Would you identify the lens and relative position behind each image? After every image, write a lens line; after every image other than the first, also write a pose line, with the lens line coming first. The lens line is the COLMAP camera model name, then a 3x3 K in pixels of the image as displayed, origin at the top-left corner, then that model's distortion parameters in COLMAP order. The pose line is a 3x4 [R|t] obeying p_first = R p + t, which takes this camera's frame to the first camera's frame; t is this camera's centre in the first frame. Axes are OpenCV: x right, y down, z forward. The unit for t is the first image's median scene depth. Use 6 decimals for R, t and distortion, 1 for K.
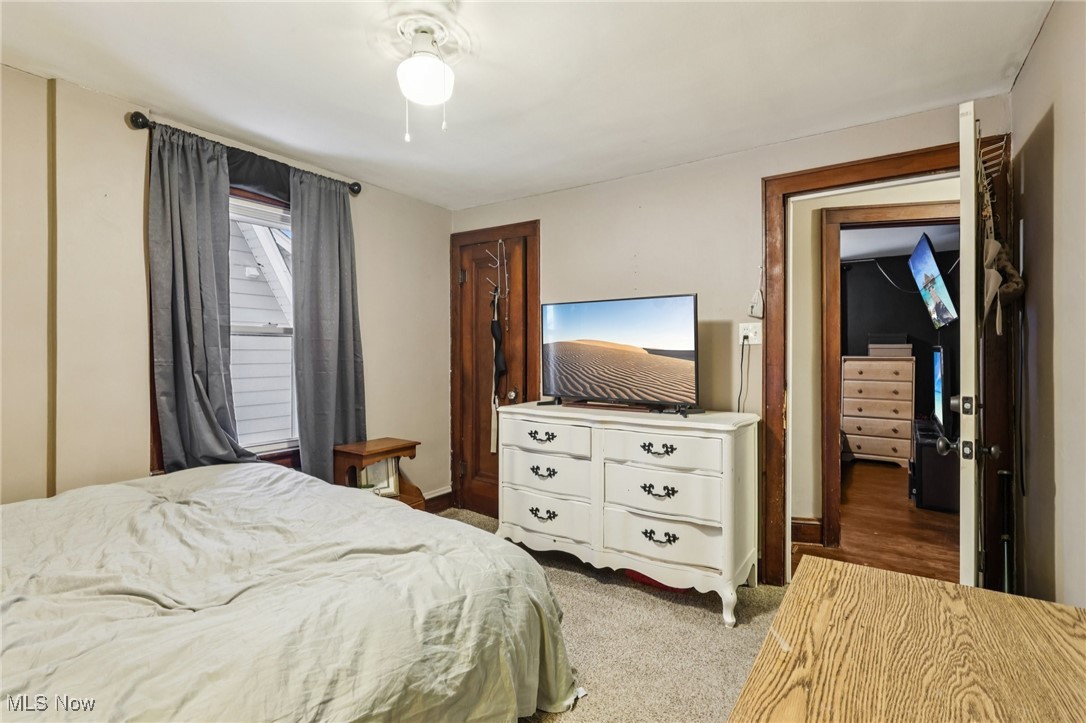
lens RADIAL K [[508.3, 0, 543.4], [0, 508.3, 357.7], [0, 0, 1]] dist [0.000289, 0.001796]
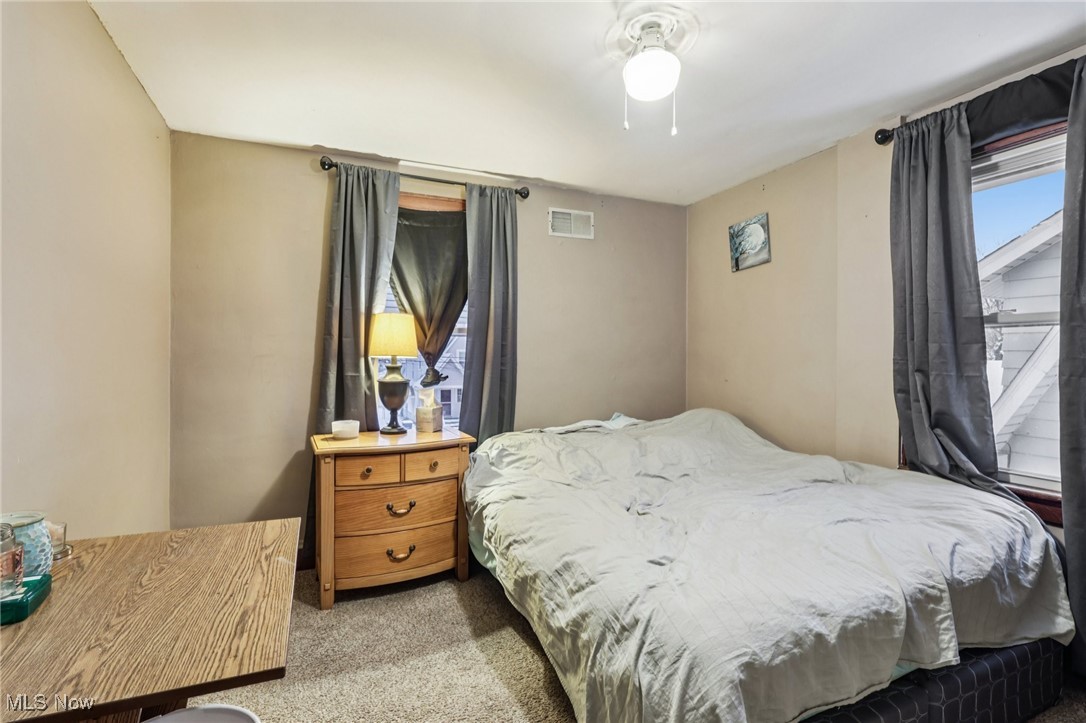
lens RADIAL K [[508.3, 0, 524.4], [0, 508.3, 360.3], [0, 0, 1]] dist [0.000289, 0.001796]
pose [[-0.546245, 0.007091, -0.837596, 1.033179], [-0.008397, 0.999868, 0.013941, 0.001980], [0.837584, 0.014649, -0.546113, 1.875439]]
